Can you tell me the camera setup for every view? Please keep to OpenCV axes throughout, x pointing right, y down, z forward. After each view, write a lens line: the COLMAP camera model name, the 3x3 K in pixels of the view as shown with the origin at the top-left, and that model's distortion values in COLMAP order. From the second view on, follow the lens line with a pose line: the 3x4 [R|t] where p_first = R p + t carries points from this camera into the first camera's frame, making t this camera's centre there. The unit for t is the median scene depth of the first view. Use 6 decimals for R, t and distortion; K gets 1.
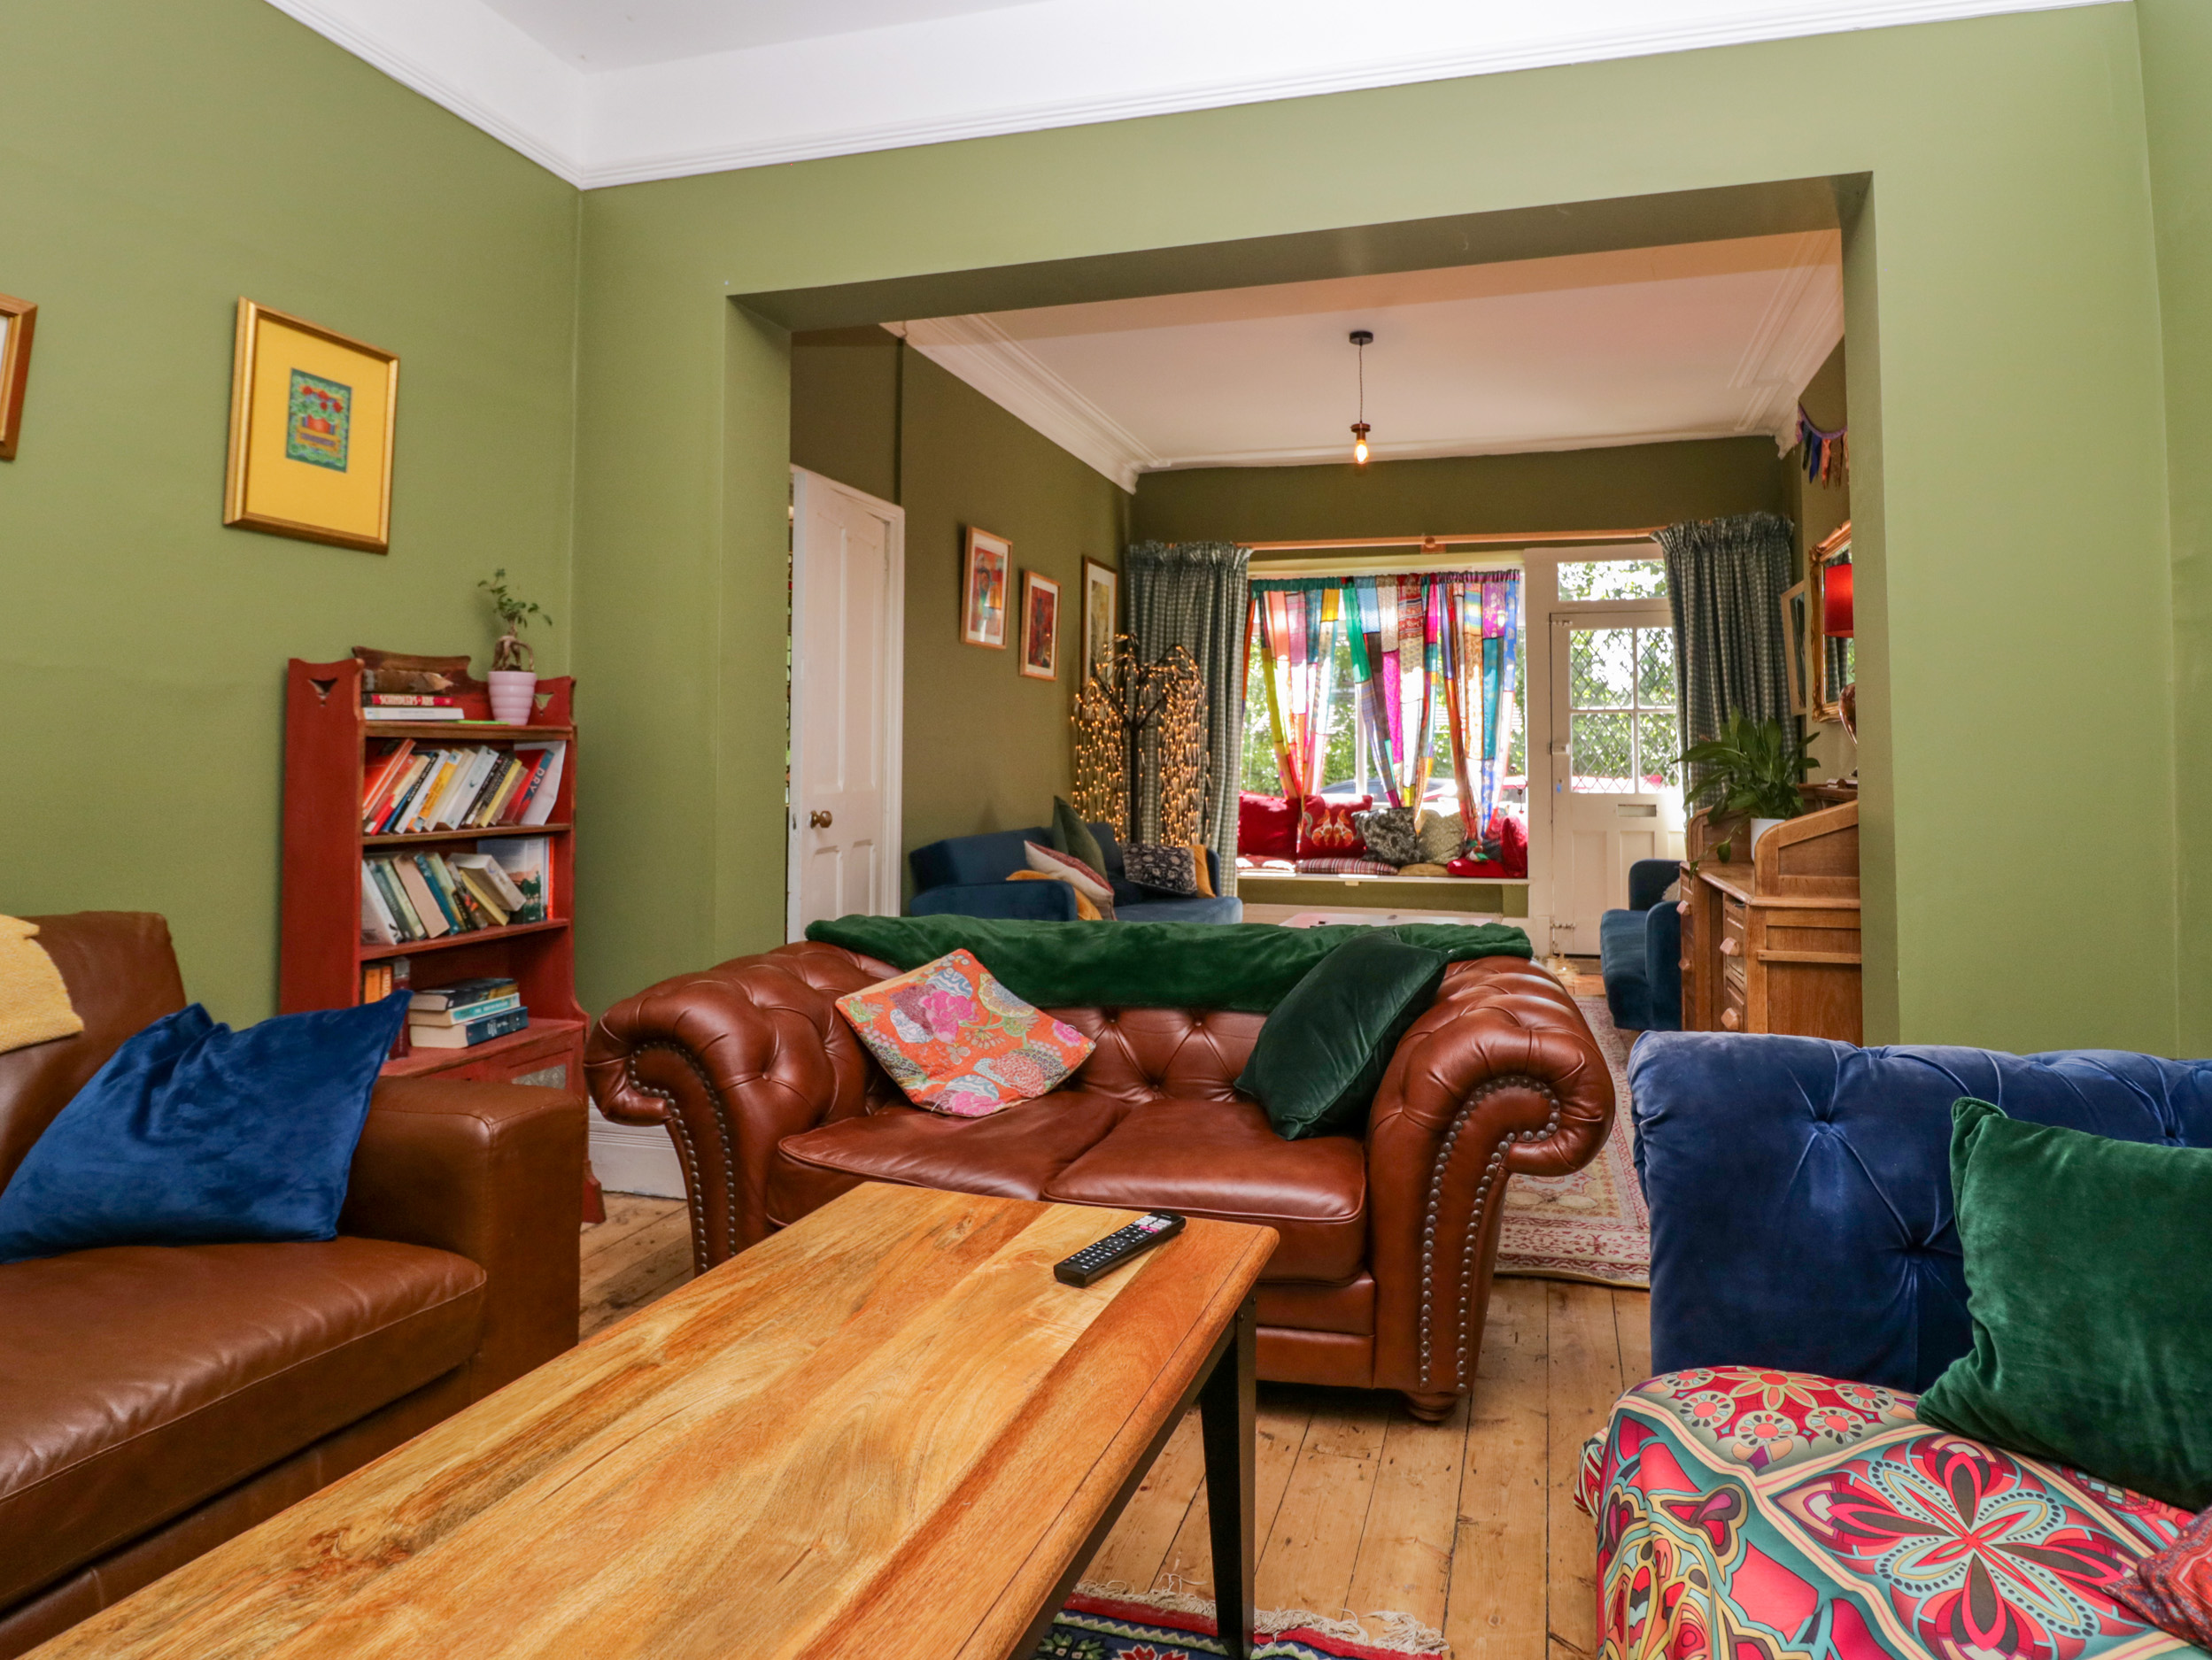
lens RADIAL K [[1091.8, 0, 1106.2], [0, 1091.8, 800.7], [0, 0, 1]] dist [-0.002229, -0.000518]
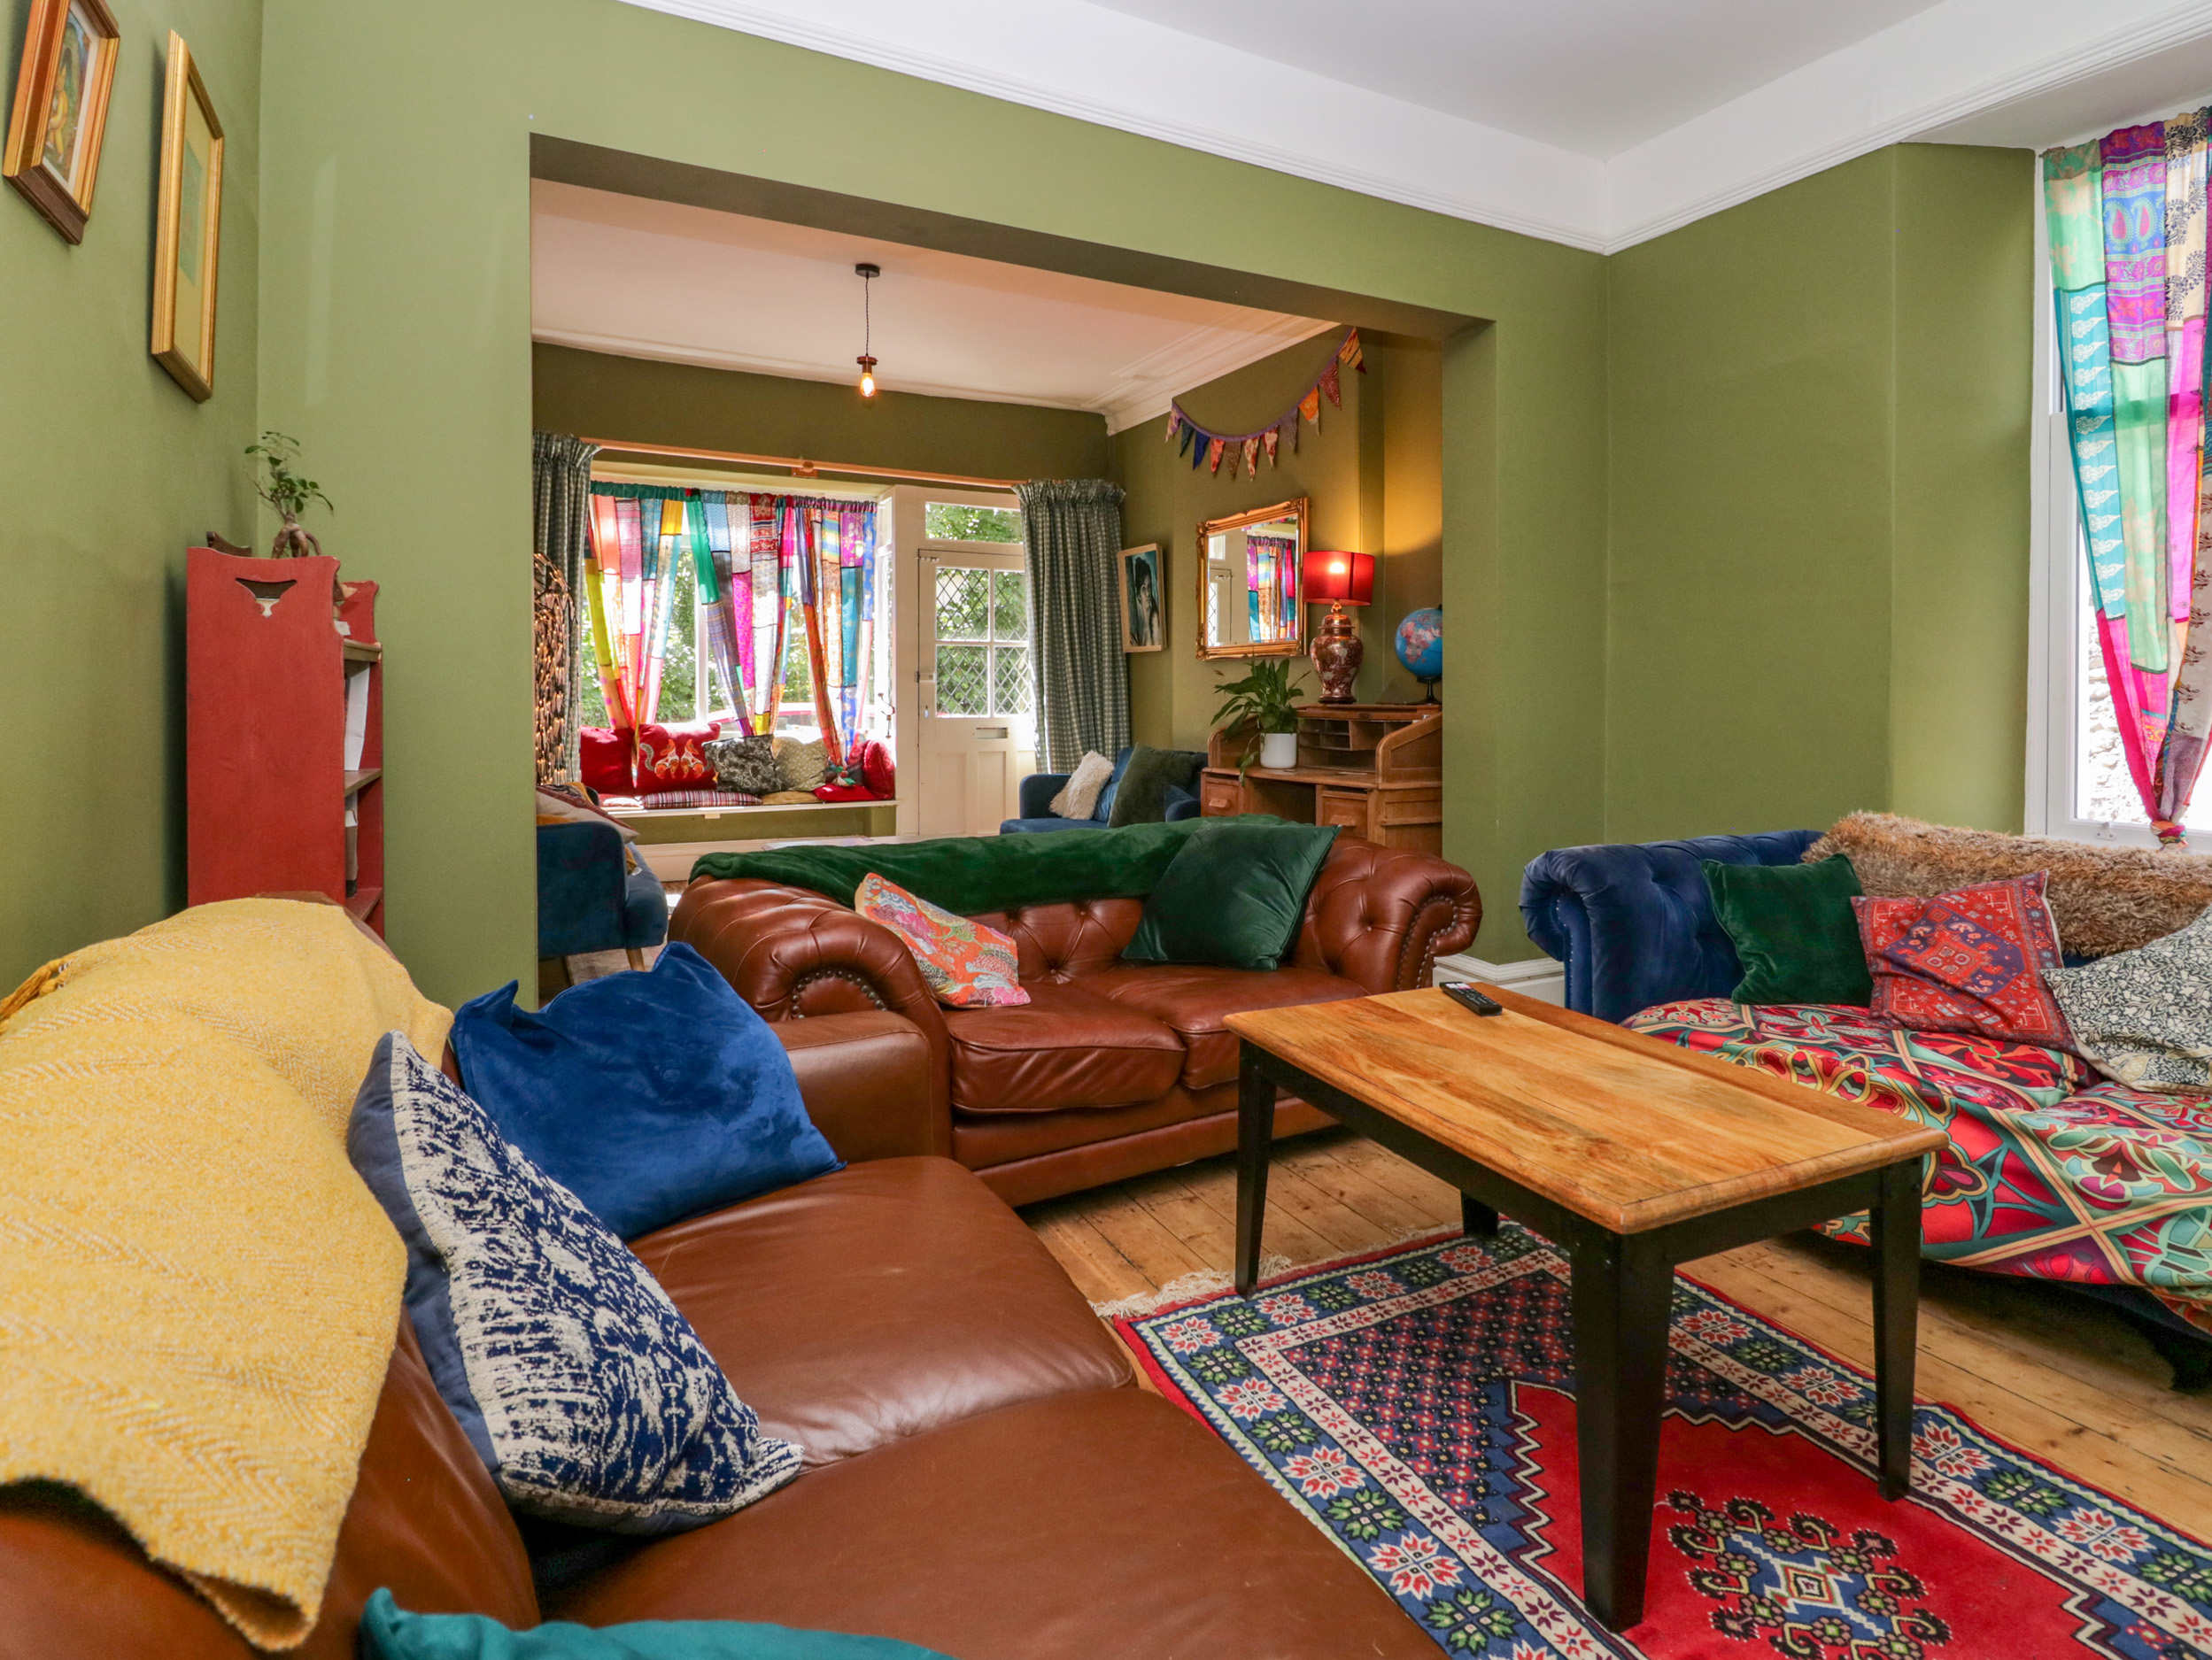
lens RADIAL K [[1155.0, 0, 1106.0], [0, 1155.0, 809.1], [0, 0, 1]] dist [-0.001367, -0.013724]
pose [[0.774351, -0.061329, 0.629777, -0.146356], [0.017614, 0.996995, 0.075432, -0.000603], [-0.632511, -0.047318, 0.773105, 0.002146]]
